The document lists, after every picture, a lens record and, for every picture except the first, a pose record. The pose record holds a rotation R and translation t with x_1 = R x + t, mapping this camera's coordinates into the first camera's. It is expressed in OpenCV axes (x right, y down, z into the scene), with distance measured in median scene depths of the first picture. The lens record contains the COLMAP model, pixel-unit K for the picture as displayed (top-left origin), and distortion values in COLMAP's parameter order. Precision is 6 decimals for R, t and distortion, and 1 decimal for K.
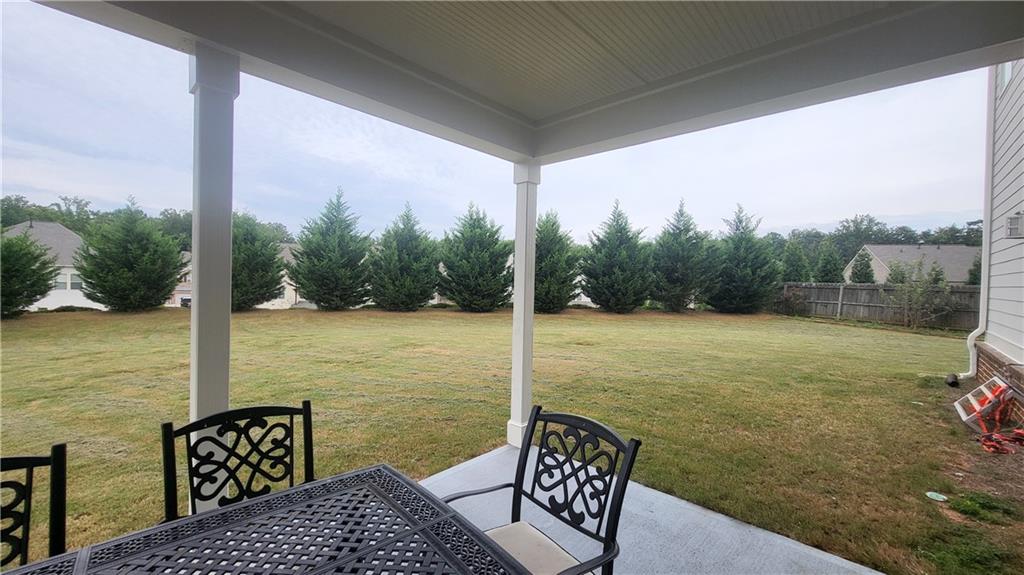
lens RADIAL K [[407.1, 0, 505.1], [0, 407.1, 283.2], [0, 0, 1]] dist [0.006663, -0.001858]
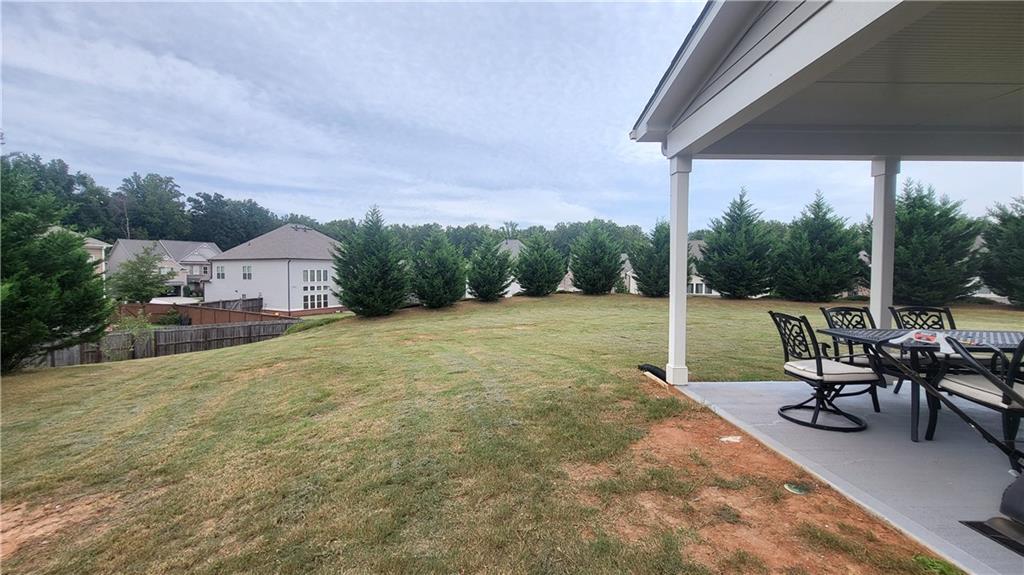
lens RADIAL K [[407.1, 0, 507.5], [0, 407.1, 281.9], [0, 0, 1]] dist [0.006663, -0.001858]
pose [[0.696752, -0.001007, -0.717311, -0.113730], [0.004764, 0.999983, 0.003225, 0.027675], [0.717296, -0.005664, 0.696745, -0.457261]]
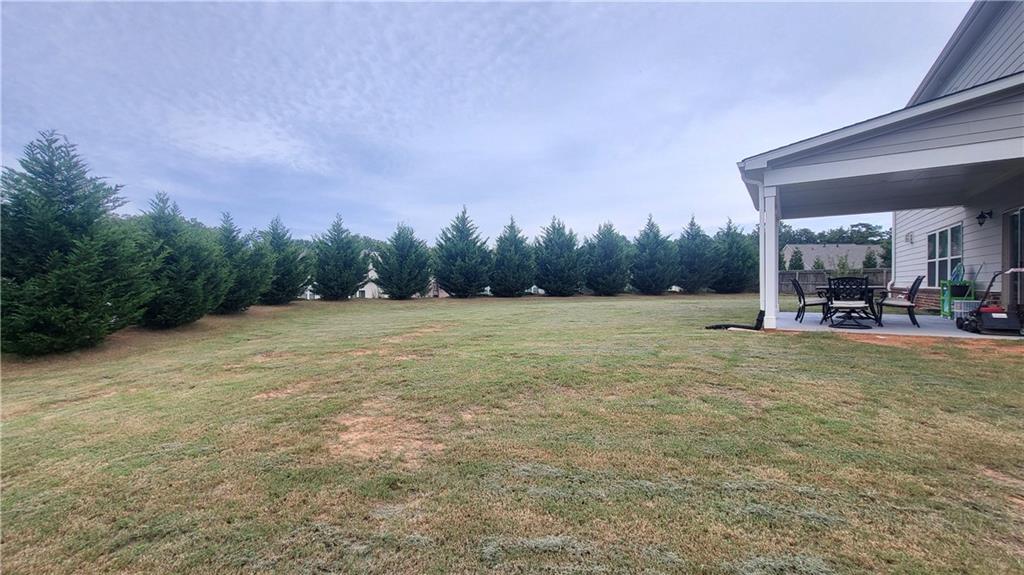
lens RADIAL K [[407.1, 0, 507.7], [0, 407.1, 287.1], [0, 0, 1]] dist [0.006663, -0.001858]
pose [[0.988236, -0.025028, 0.150872, -0.948064], [0.024458, 0.999685, 0.005634, 0.056914], [-0.150966, -0.001878, 0.988537, -0.679005]]
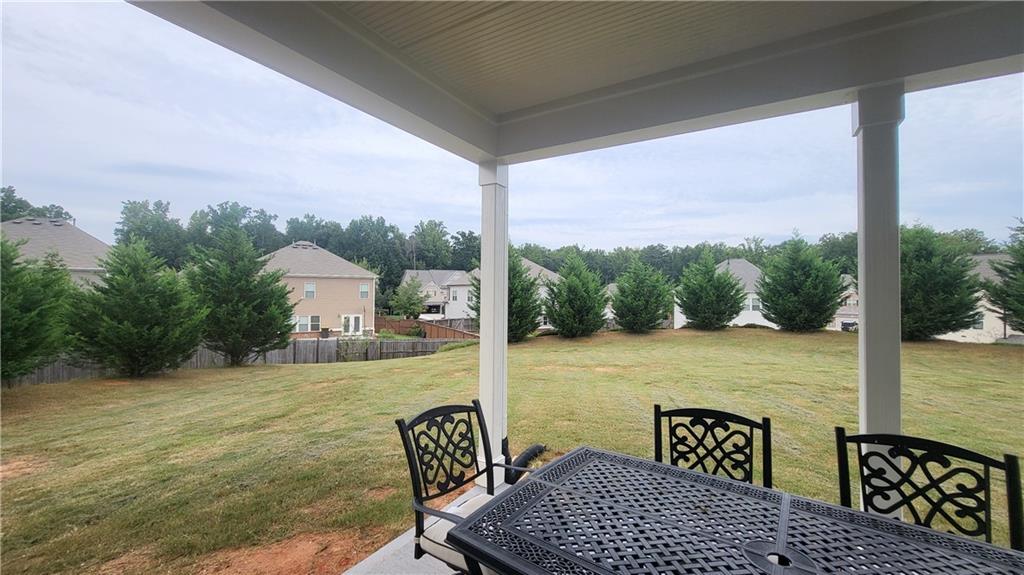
lens RADIAL K [[407.1, 0, 504.8], [0, 407.1, 285.0], [0, 0, 1]] dist [0.006663, -0.001858]
pose [[0.210873, -0.038136, -0.976769, 0.022030], [-0.013671, 0.999026, -0.041957, -0.000327], [0.977418, 0.022201, 0.210147, -0.032882]]
